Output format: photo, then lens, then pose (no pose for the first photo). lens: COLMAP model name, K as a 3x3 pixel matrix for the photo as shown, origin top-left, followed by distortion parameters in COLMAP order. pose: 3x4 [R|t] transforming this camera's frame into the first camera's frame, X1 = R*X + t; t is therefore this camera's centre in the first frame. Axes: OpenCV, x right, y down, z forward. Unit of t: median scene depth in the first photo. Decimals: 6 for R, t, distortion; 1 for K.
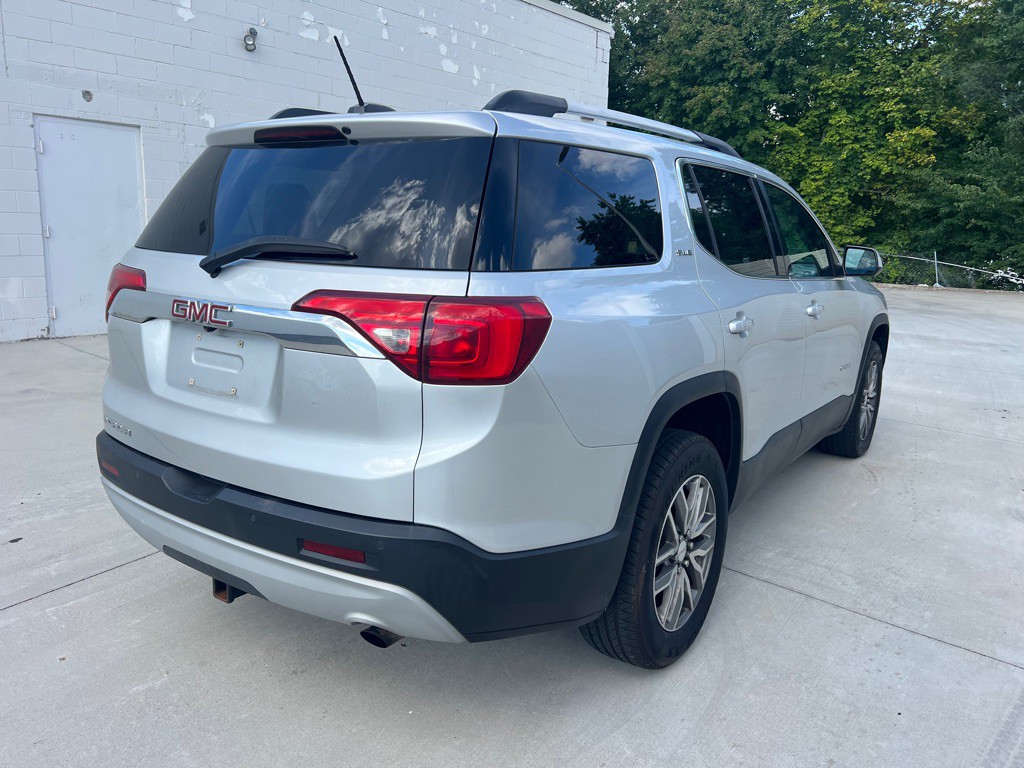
lens RADIAL K [[770.8, 0, 521.7], [0, 770.8, 373.5], [0, 0, 1]] dist [0.043160, -0.047501]
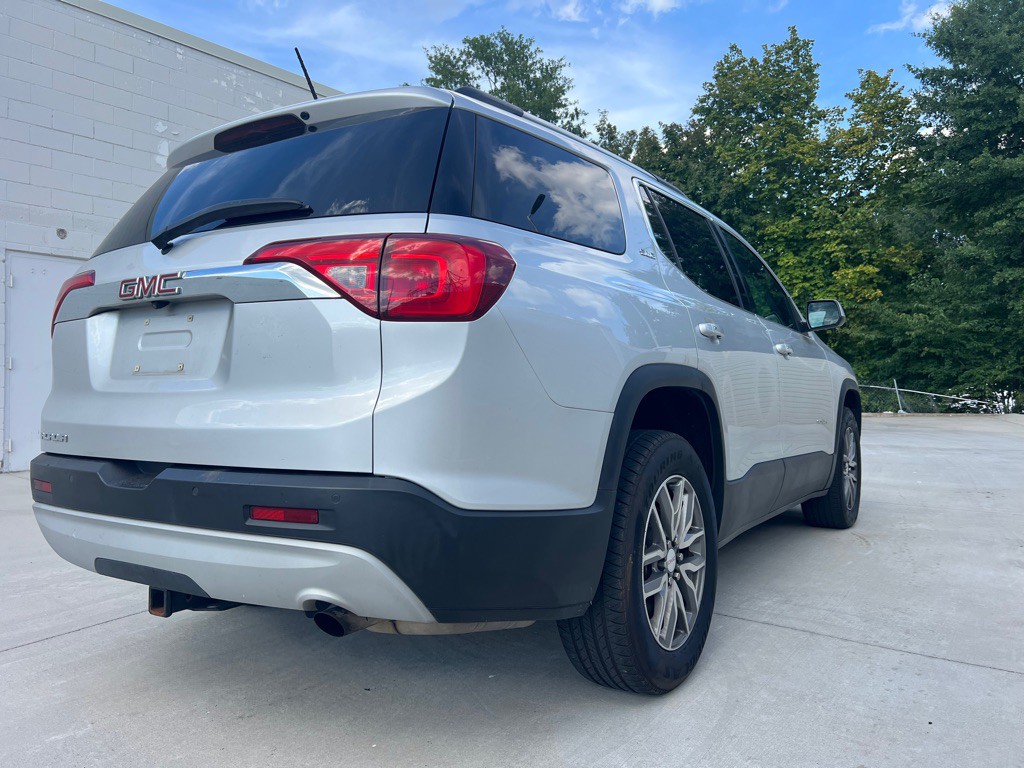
lens RADIAL K [[770.8, 0, 515.9], [0, 770.8, 374.0], [0, 0, 1]] dist [0.043160, -0.047501]
pose [[0.998729, -0.039070, 0.031854, 0.002318], [0.044758, 0.977997, -0.203760, 0.181442], [-0.023192, 0.204926, 0.978503, 0.056319]]
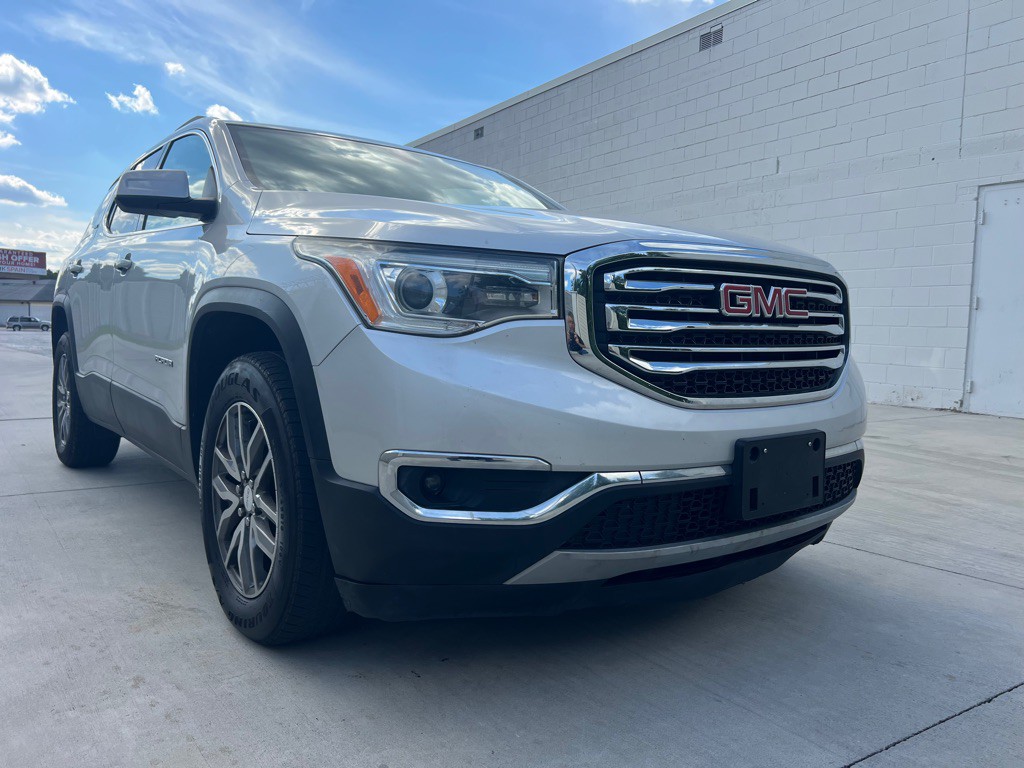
lens RADIAL K [[770.8, 0, 513.0], [0, 770.8, 373.7], [0, 0, 1]] dist [0.043160, -0.047501]
pose [[-0.305693, 0.020543, -0.951908, 1.461617], [-0.212375, 0.973108, 0.089202, -0.178561], [0.928142, 0.229430, -0.293110, 2.271838]]
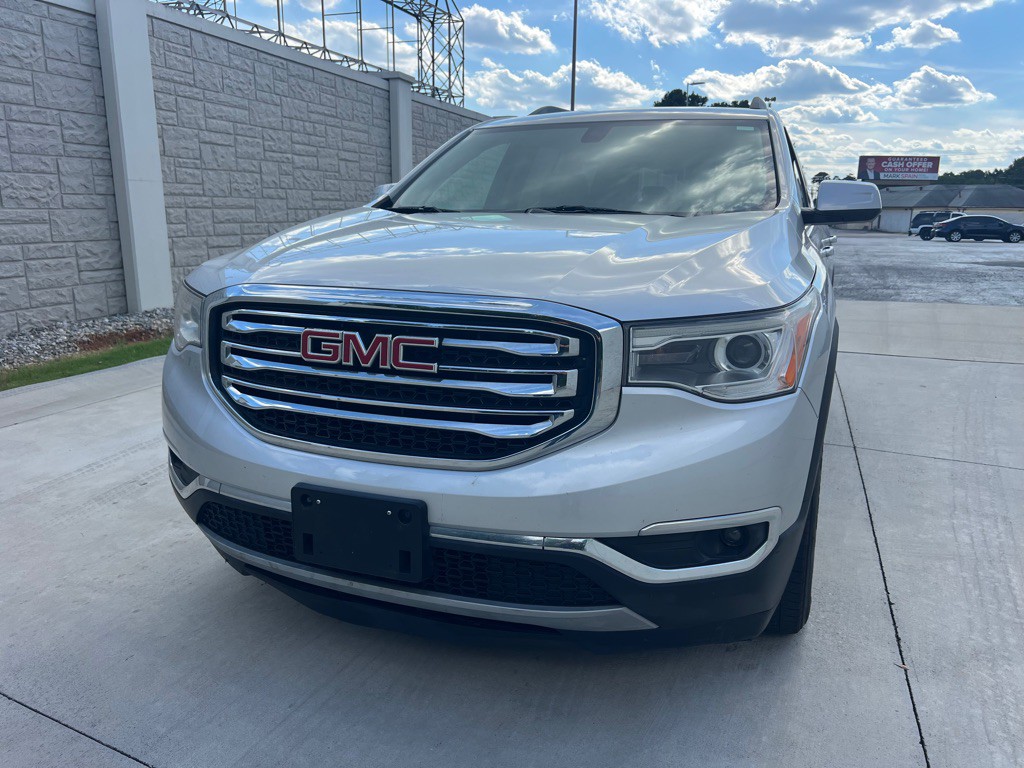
lens RADIAL K [[770.8, 0, 518.5], [0, 770.8, 385.9], [0, 0, 1]] dist [0.043160, -0.047501]
pose [[-0.973028, 0.006140, -0.230606, 0.750887], [-0.085788, 0.918320, 0.386431, -0.458898], [0.214143, 0.395791, -0.893024, 2.875362]]
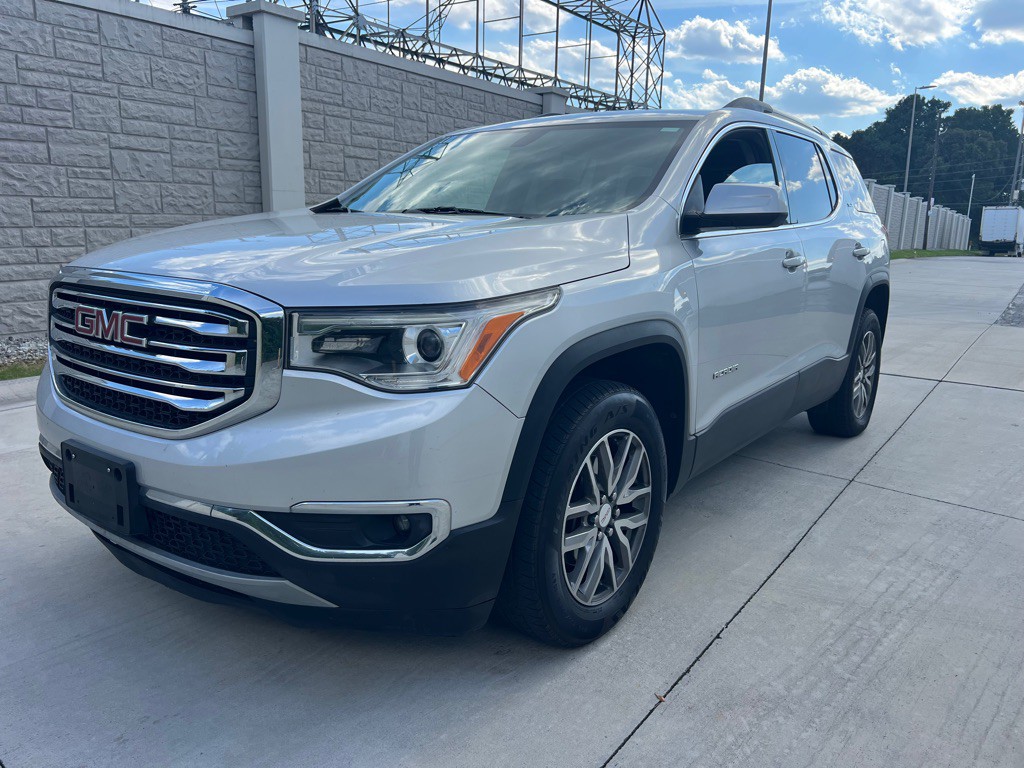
lens RADIAL K [[770.8, 0, 510.2], [0, 770.8, 385.9], [0, 0, 1]] dist [0.043160, -0.047501]
pose [[-0.997398, -0.064158, 0.032881, 0.323469], [-0.046388, 0.920267, 0.388531, -0.475499], [-0.055186, 0.385995, -0.920849, 2.936481]]
